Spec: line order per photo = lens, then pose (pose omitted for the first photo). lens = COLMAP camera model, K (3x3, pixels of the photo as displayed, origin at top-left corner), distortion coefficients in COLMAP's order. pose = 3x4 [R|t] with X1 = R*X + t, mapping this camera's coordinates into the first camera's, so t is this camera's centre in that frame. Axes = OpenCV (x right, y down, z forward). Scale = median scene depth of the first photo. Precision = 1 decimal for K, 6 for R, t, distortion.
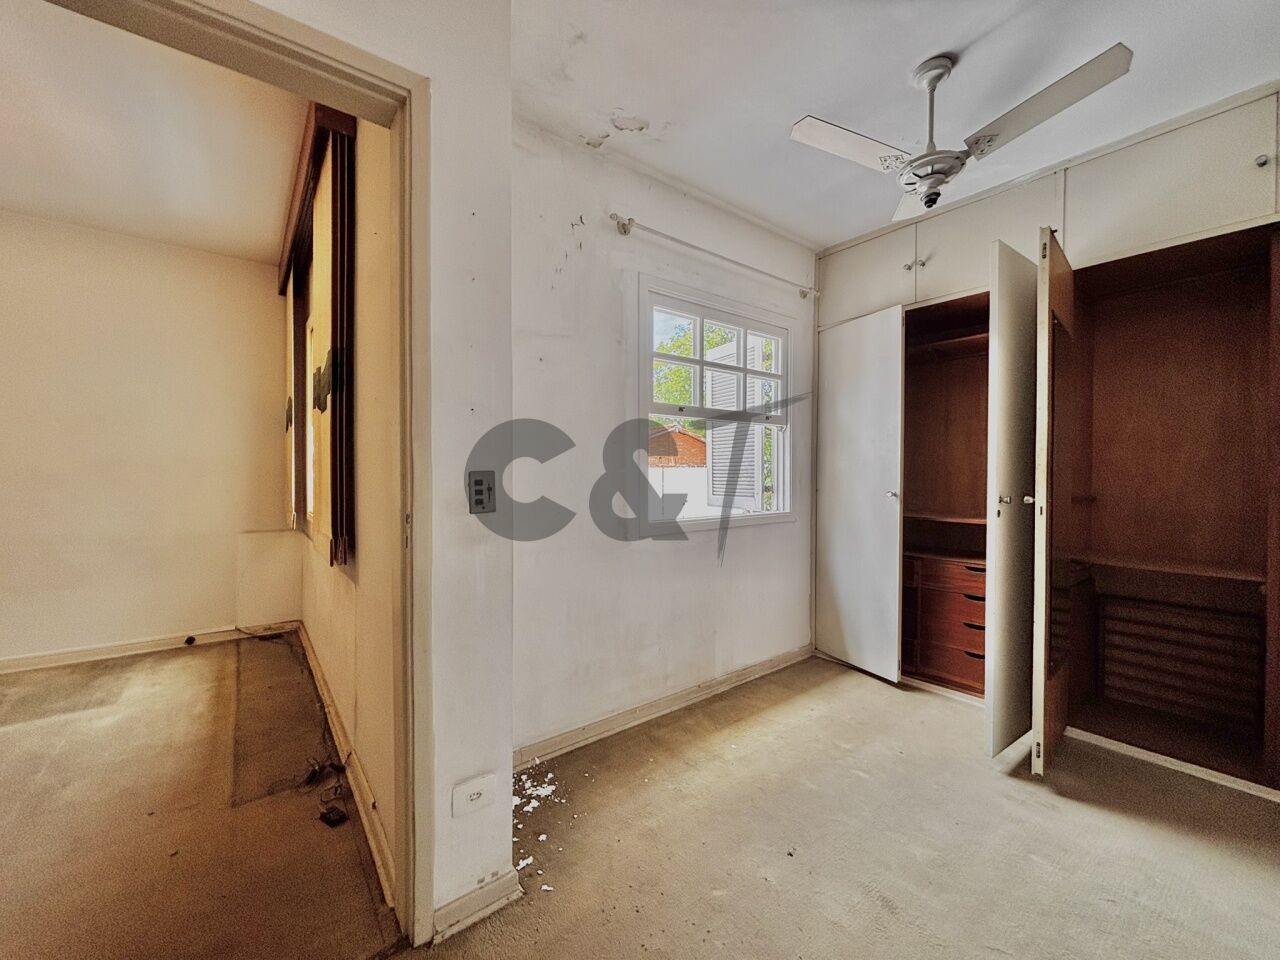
lens RADIAL K [[521.7, 0, 643.4], [0, 521.7, 476.7], [0, 0, 1]] dist [0.003232, -0.000548]
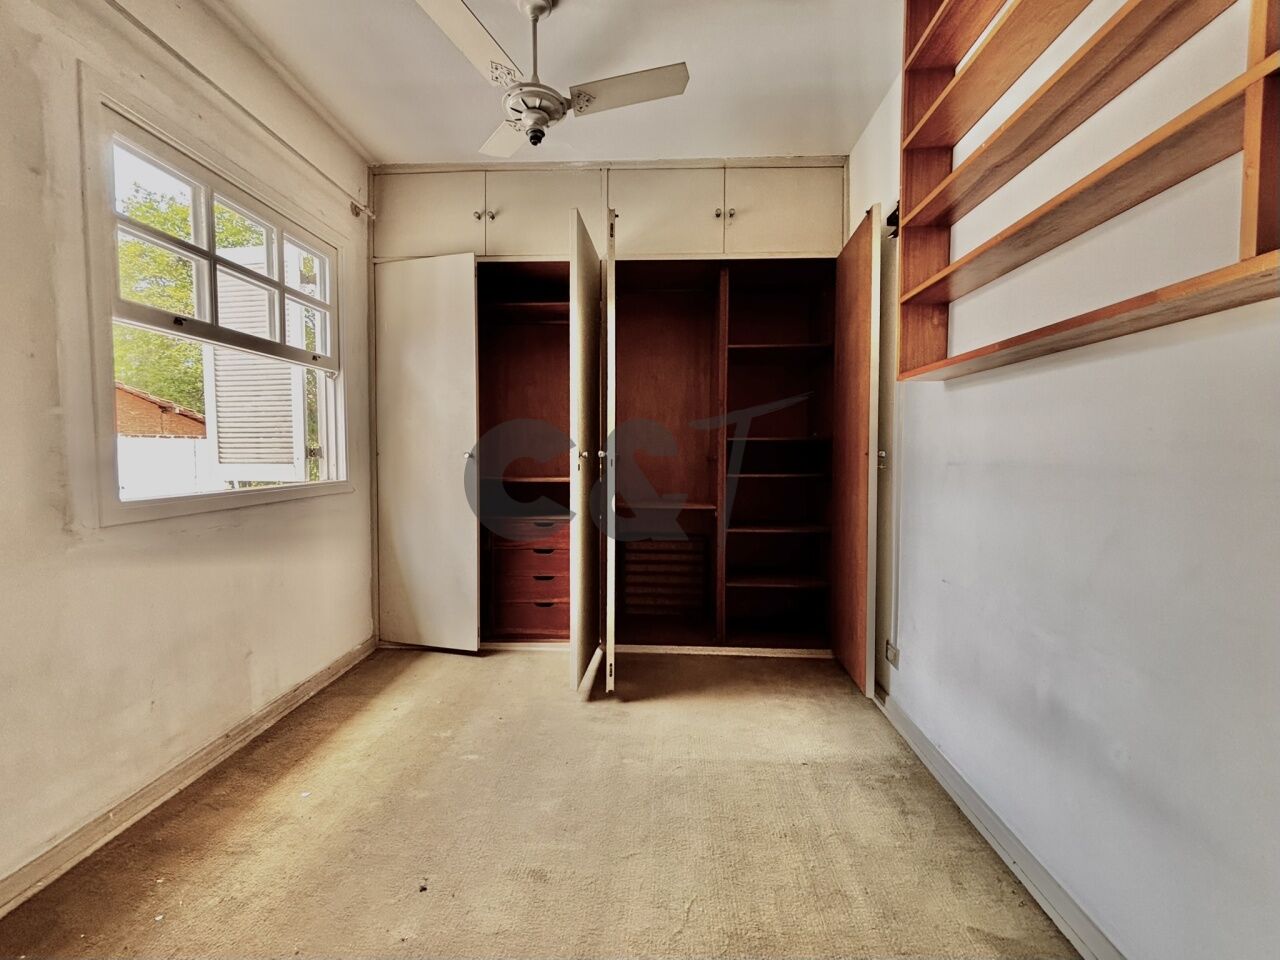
lens RADIAL K [[540.1, 0, 638.3], [0, 540.1, 478.1], [0, 0, 1]] dist [-0.004213, 0.001324]
pose [[0.650500, -0.037914, 0.758559, -0.069865], [0.004405, 0.998925, 0.046150, 0.033266], [-0.759493, -0.026679, 0.649968, 0.142540]]
